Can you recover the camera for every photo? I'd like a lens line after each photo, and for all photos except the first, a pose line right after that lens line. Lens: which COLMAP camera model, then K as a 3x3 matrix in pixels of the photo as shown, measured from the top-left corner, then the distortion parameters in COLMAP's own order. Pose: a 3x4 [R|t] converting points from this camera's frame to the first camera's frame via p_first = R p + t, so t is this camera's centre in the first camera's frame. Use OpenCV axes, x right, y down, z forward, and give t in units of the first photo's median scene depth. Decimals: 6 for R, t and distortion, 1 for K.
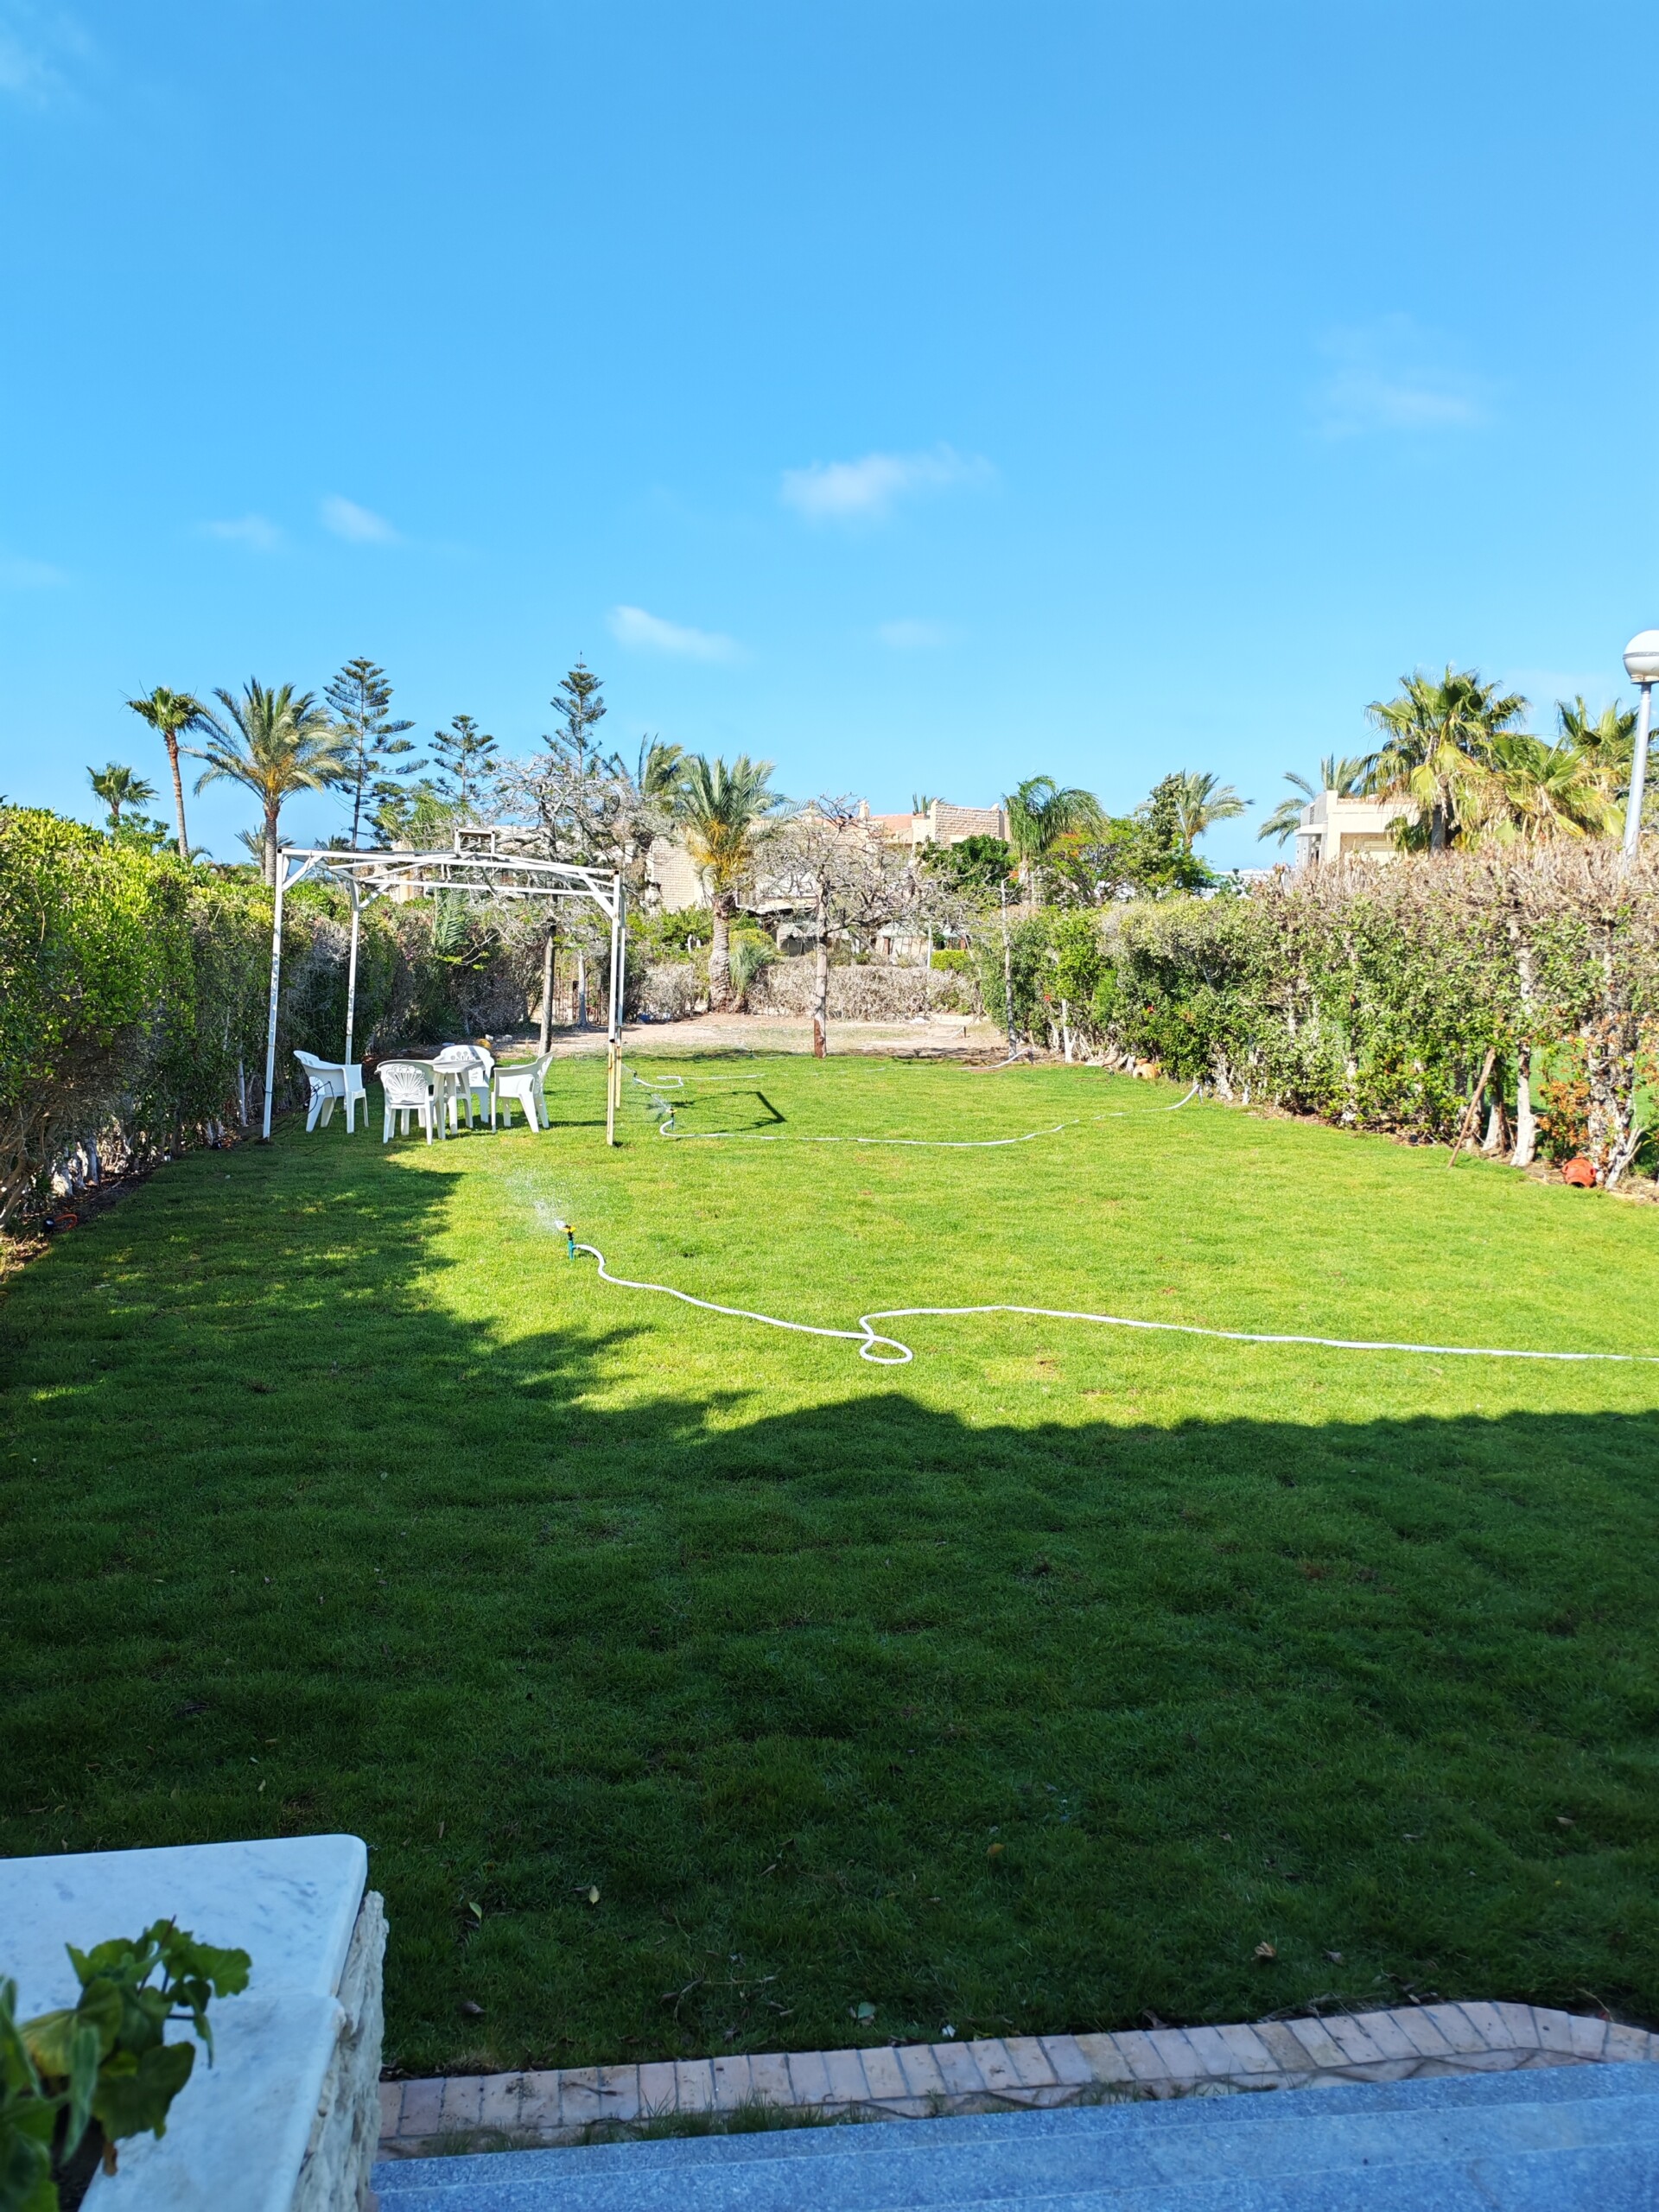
lens RADIAL K [[1632.3, 0, 838.5], [0, 1632.3, 1067.7], [0, 0, 1]] dist [0.082794, -0.113798]
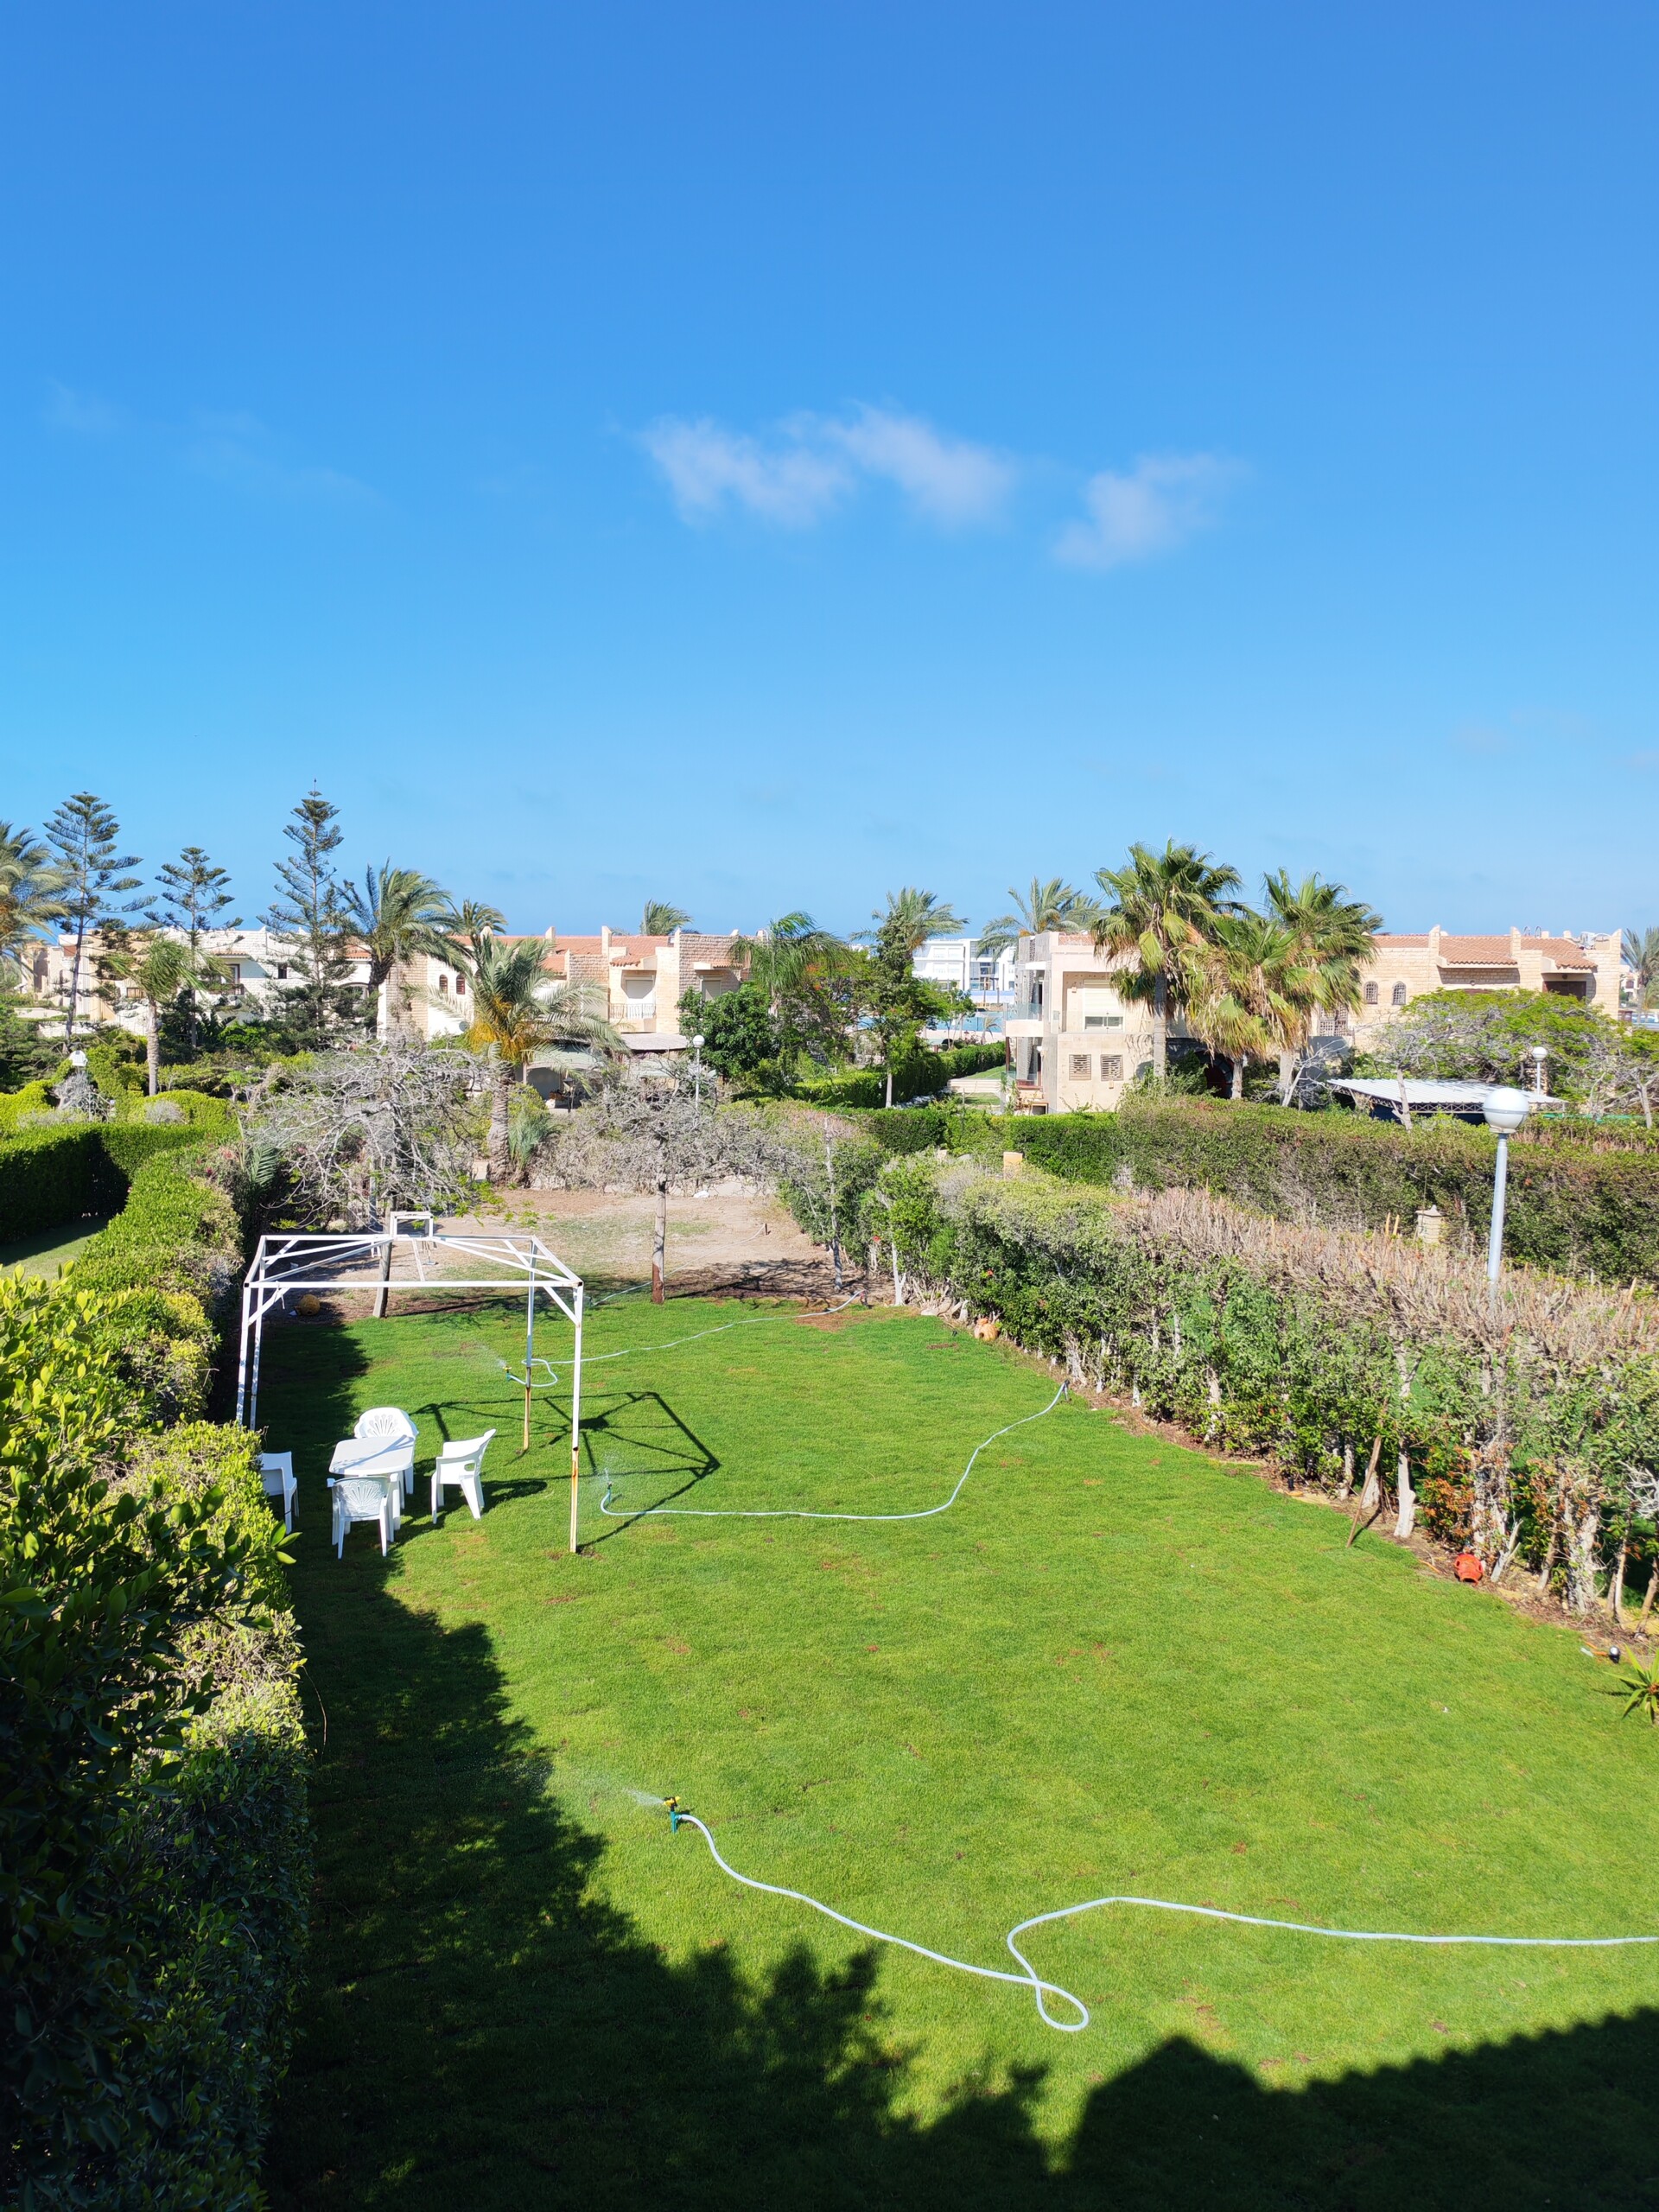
lens RADIAL K [[1632.3, 0, 784.3], [0, 1632.3, 1058.8], [0, 0, 1]] dist [0.082794, -0.113798]
pose [[0.984281, -0.013279, 0.176111, -0.114472], [0.014734, 0.999867, -0.006958, -0.152654], [-0.175995, 0.009443, 0.984346, -0.025423]]
